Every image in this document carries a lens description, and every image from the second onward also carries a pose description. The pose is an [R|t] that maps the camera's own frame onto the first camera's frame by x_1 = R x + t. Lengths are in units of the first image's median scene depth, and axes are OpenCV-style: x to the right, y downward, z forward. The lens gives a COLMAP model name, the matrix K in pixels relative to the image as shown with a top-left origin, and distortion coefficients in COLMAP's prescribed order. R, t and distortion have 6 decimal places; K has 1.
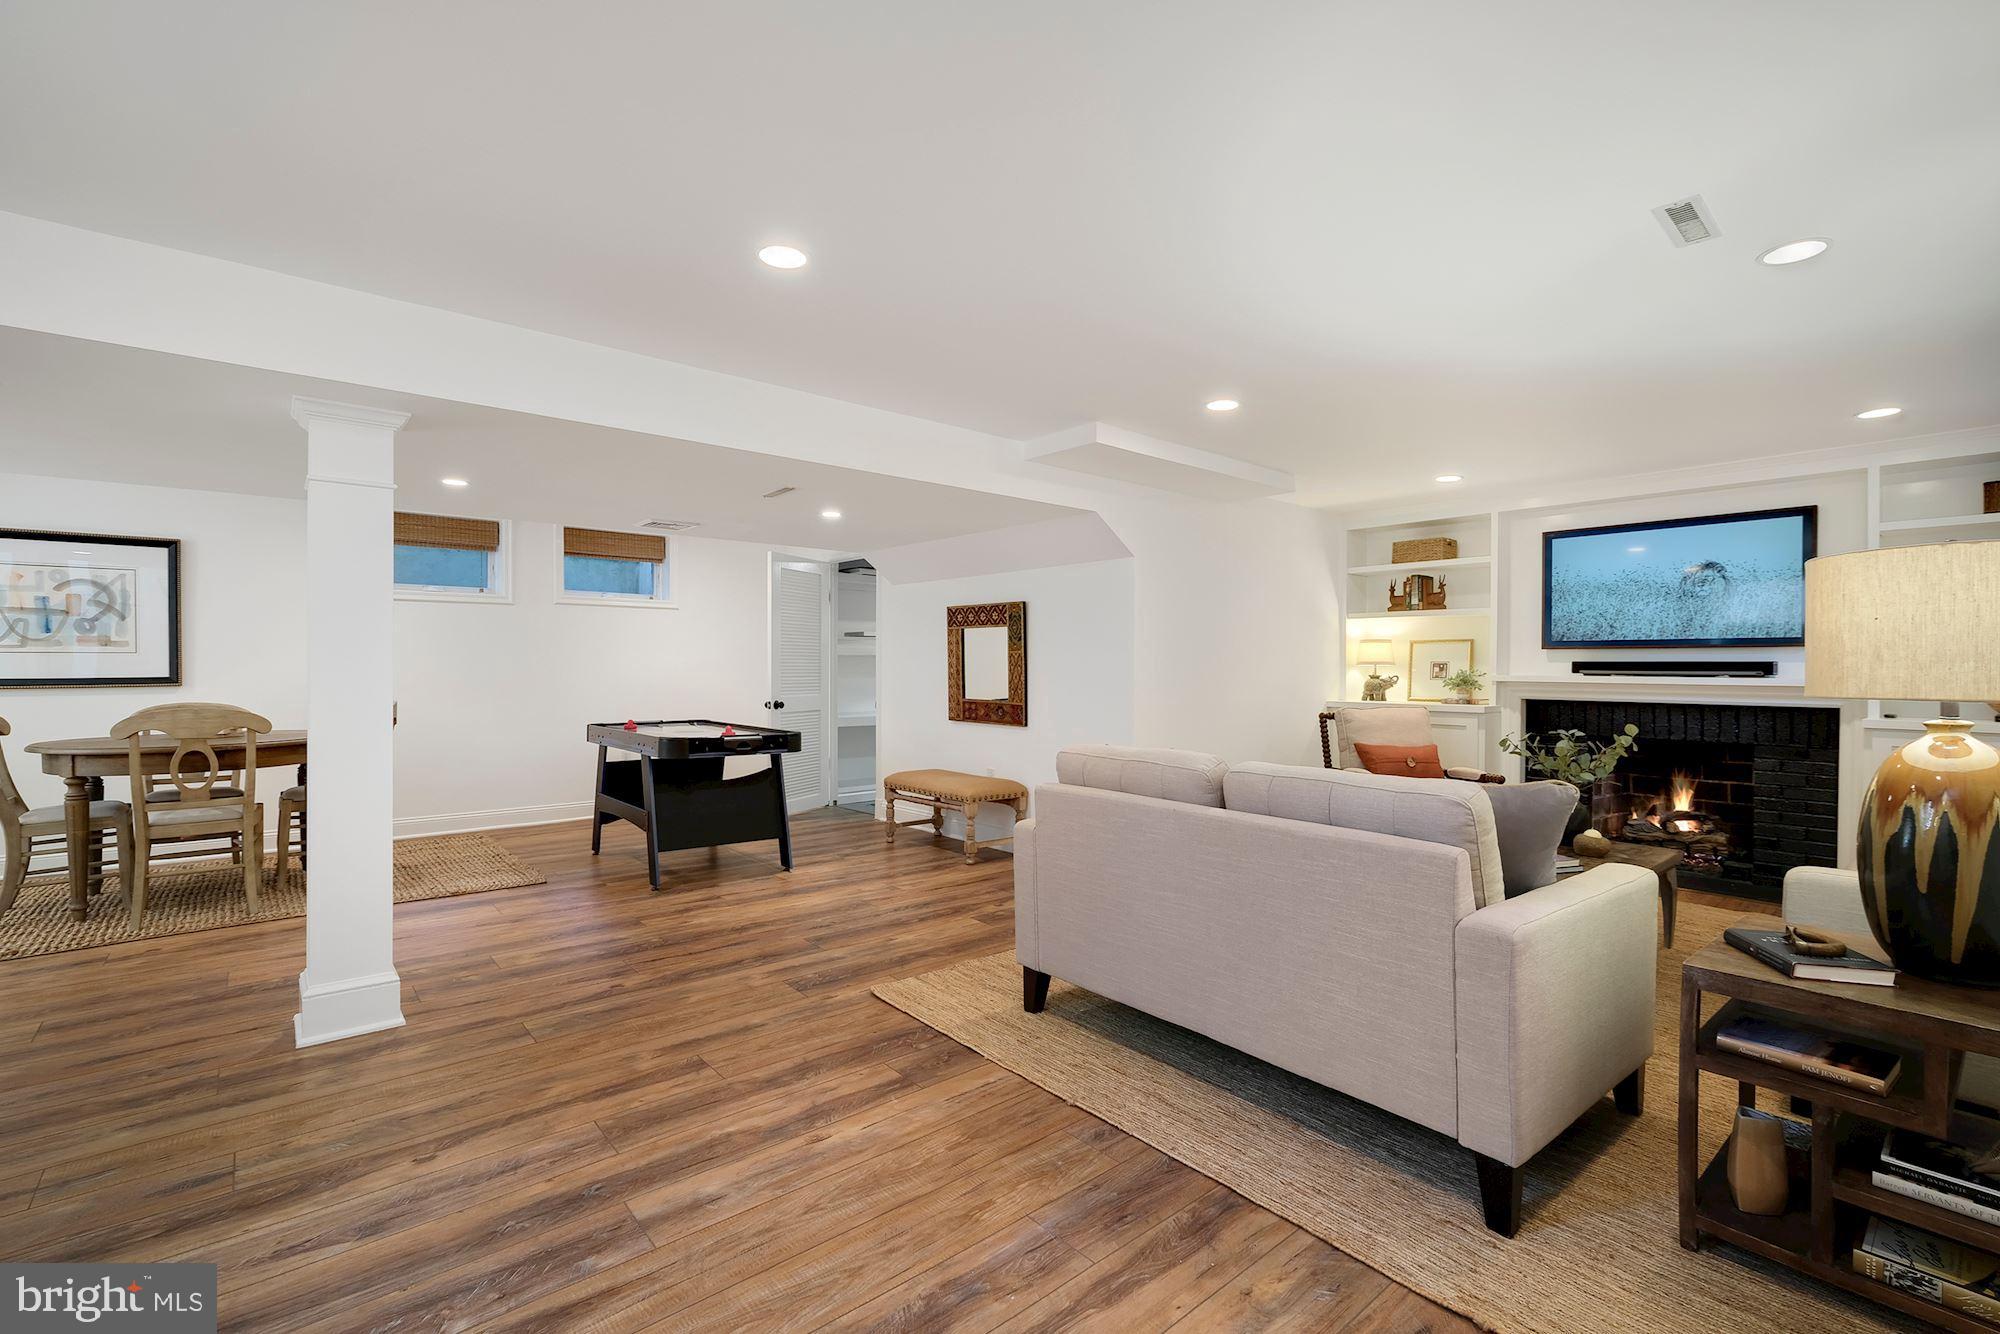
lens RADIAL K [[894.1, 0, 1002.8], [0, 894.1, 664.8], [0, 0, 1]] dist [-0.002155, 0.000315]
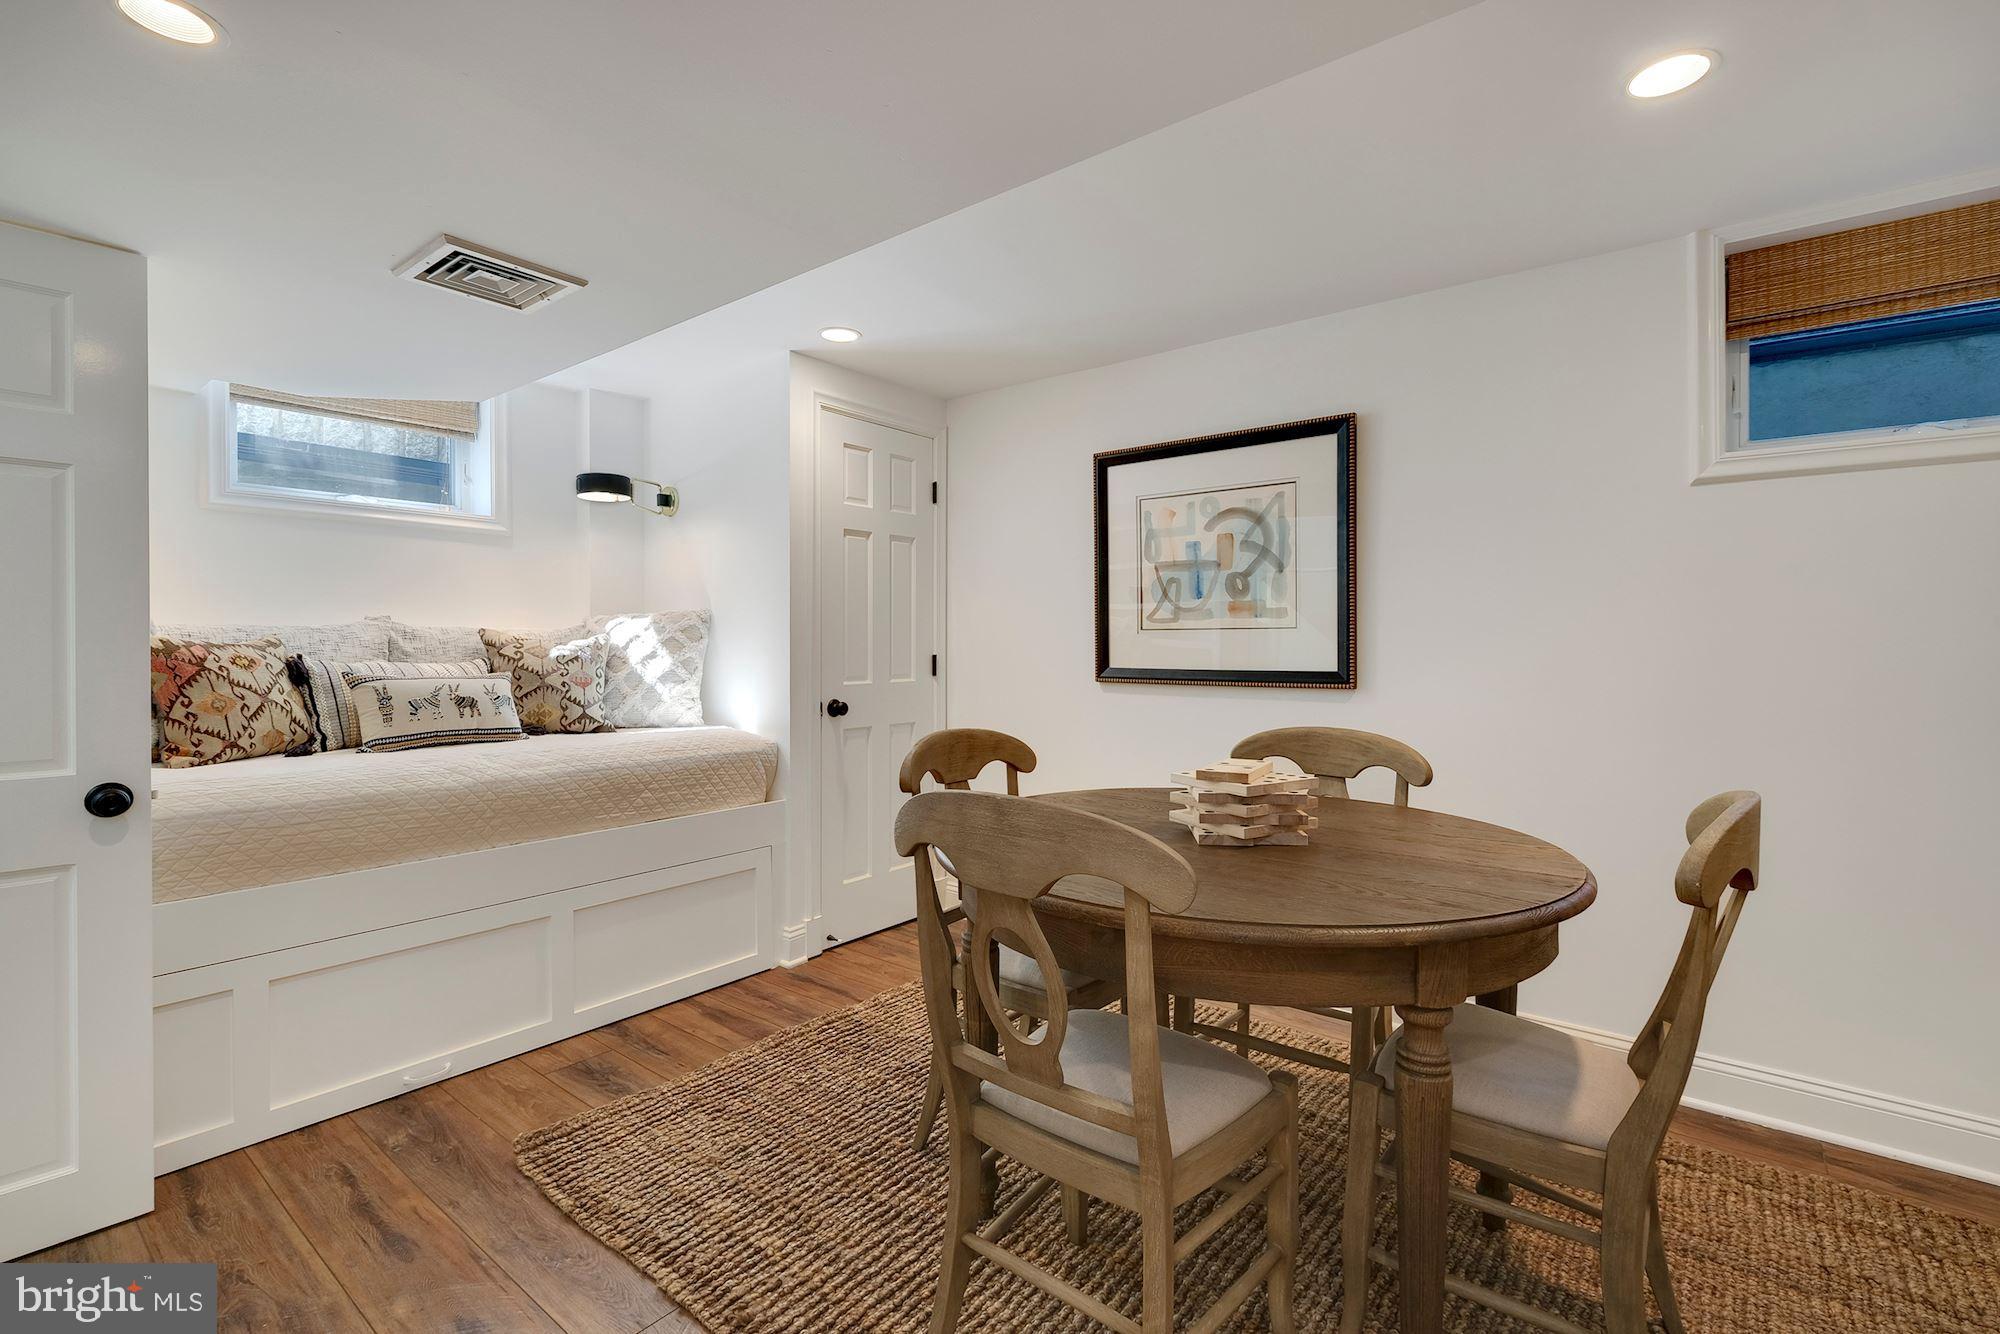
lens RADIAL K [[894.1, 0, 1018.0], [0, 894.1, 657.3], [0, 0, 1]] dist [-0.002155, 0.000315]
pose [[0.213640, 0.015551, -0.976789, -0.448076], [-0.004232, 0.999879, 0.014993, -0.002847], [0.976903, 0.000930, 0.213680, 0.696939]]
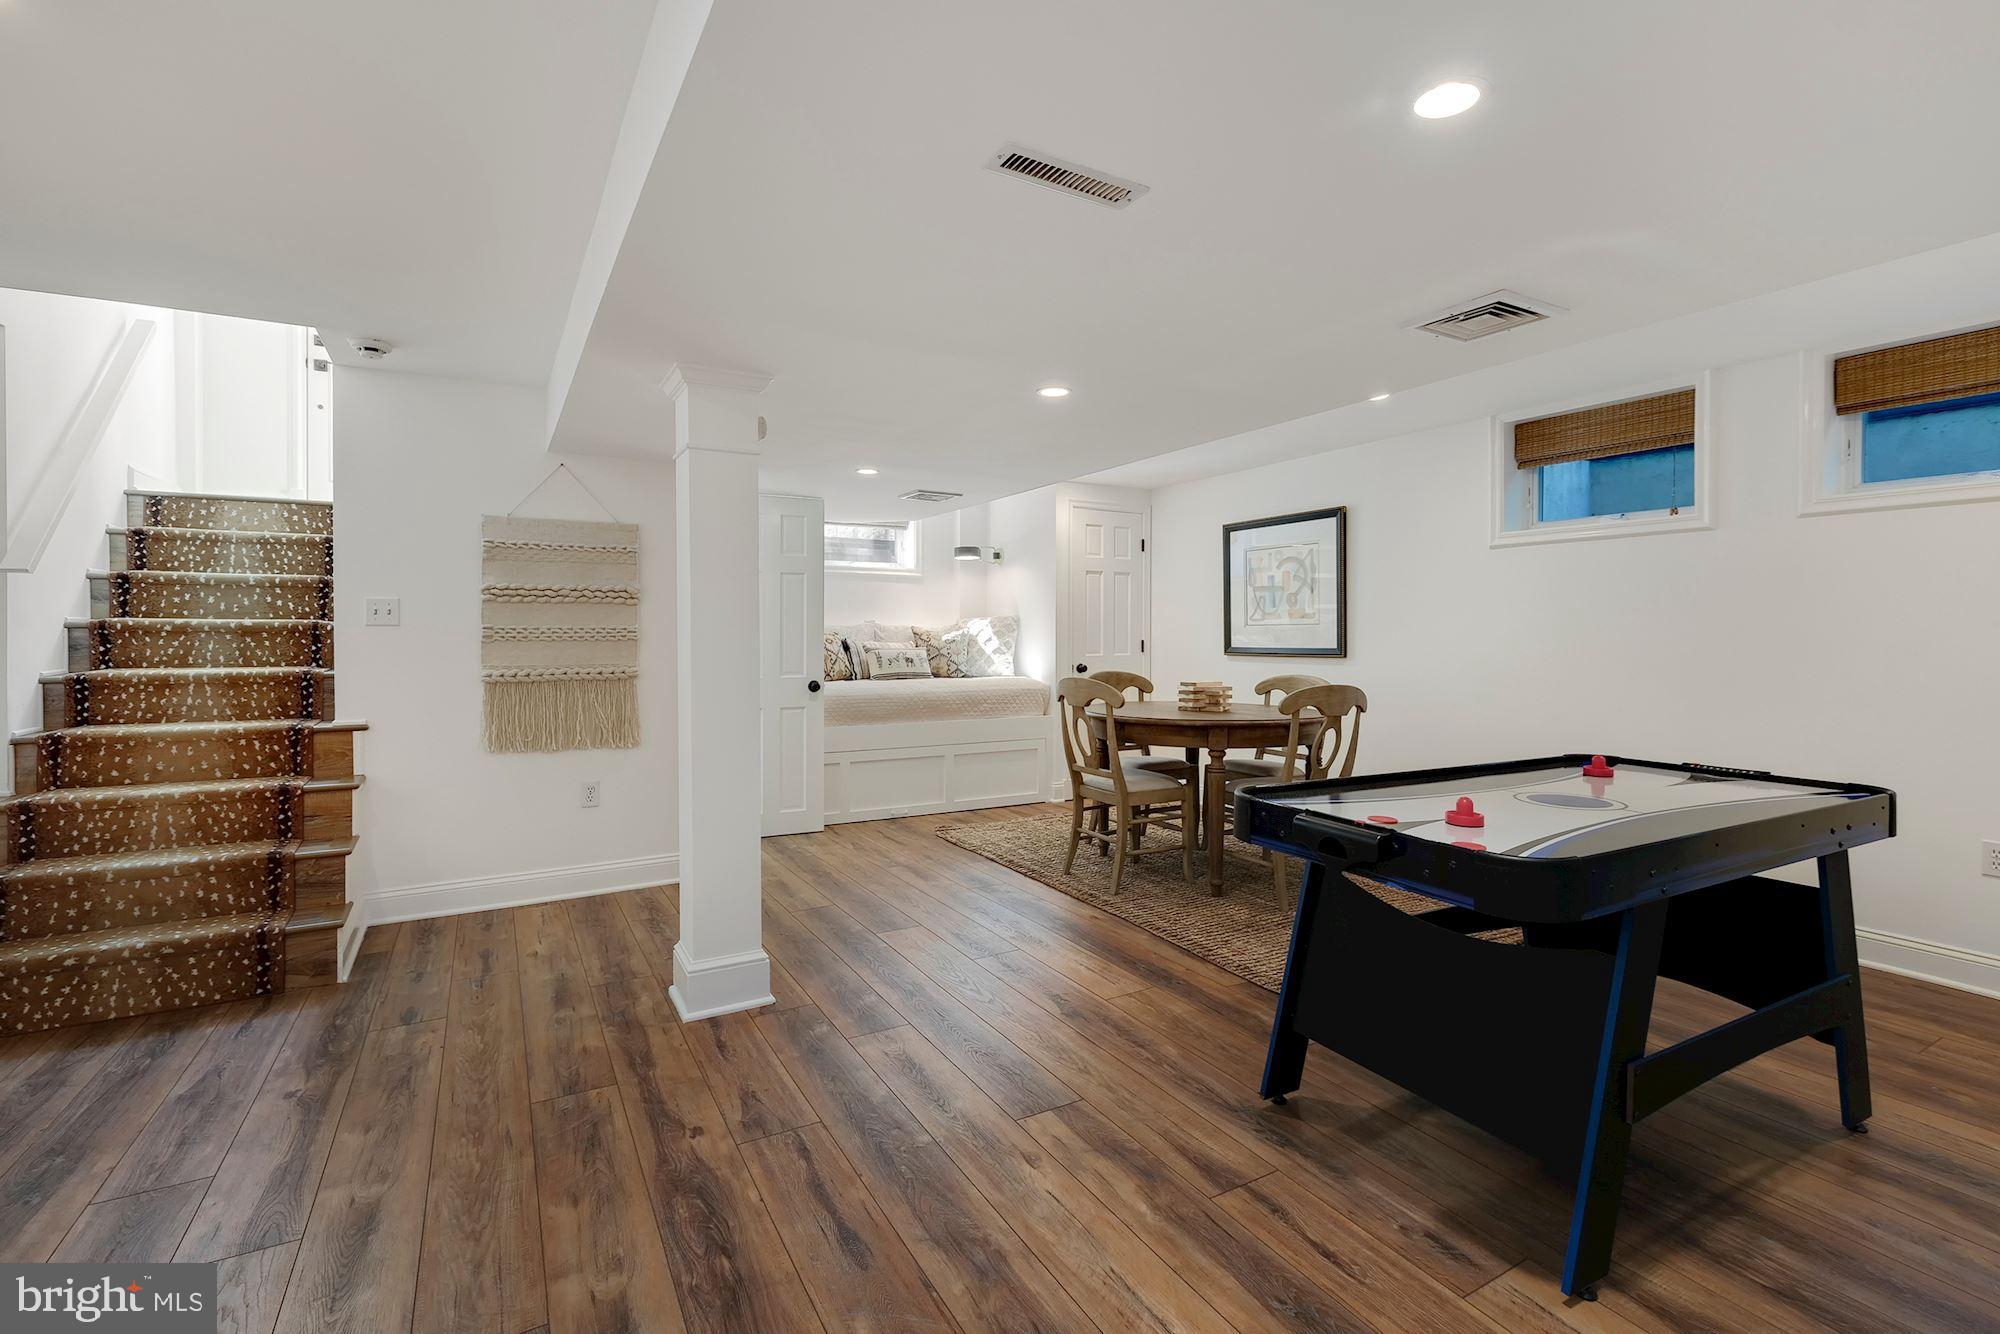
lens RADIAL K [[894.1, 0, 988.9], [0, 894.1, 646.5], [0, 0, 1]] dist [-0.002155, 0.000315]
pose [[-0.185946, 0.012657, -0.982478, 0.097000], [-0.004198, 0.999898, 0.013676, -0.000682], [0.982551, 0.006667, -0.185874, 0.809345]]
